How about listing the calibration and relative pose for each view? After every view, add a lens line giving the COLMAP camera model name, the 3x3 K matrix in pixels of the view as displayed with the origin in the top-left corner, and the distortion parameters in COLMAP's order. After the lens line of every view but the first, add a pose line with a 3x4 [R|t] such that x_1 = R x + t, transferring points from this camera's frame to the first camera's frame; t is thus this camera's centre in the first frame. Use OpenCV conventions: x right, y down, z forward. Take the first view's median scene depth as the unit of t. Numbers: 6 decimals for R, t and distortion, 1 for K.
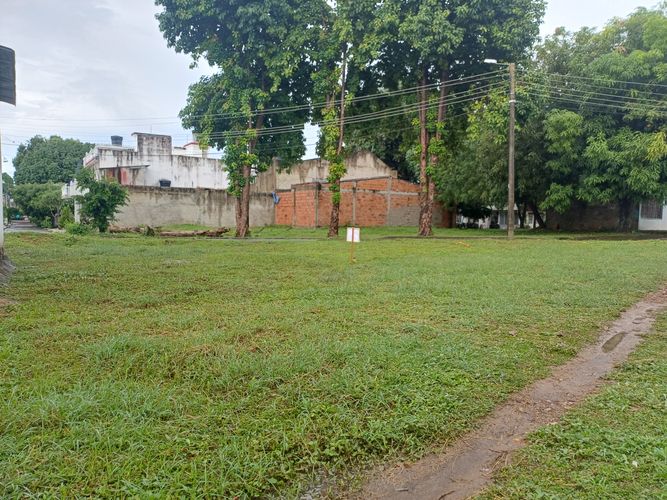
lens RADIAL K [[503.6, 0, 335.6], [0, 503.6, 258.6], [0, 0, 1]] dist [0.089572, -0.101365]
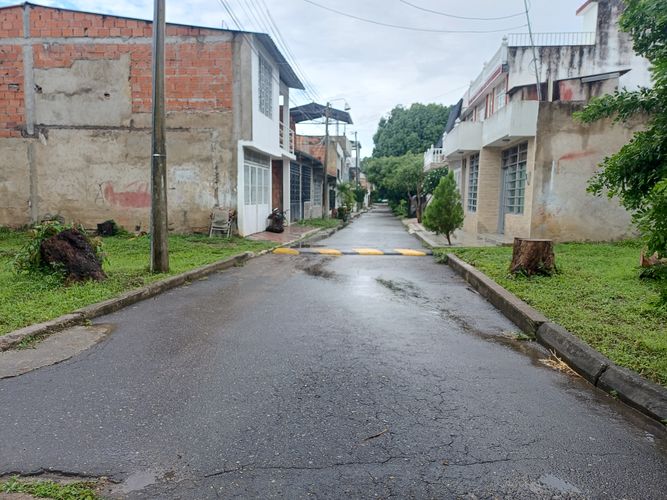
lens RADIAL K [[503.6, 0, 335.6], [0, 503.6, 258.6], [0, 0, 1]] dist [0.089572, -0.101365]
pose [[0.799136, 0.061260, -0.598021, -0.293757], [-0.037409, 0.997934, 0.052237, -0.046655], [0.599985, -0.019373, 0.799777, 0.527477]]
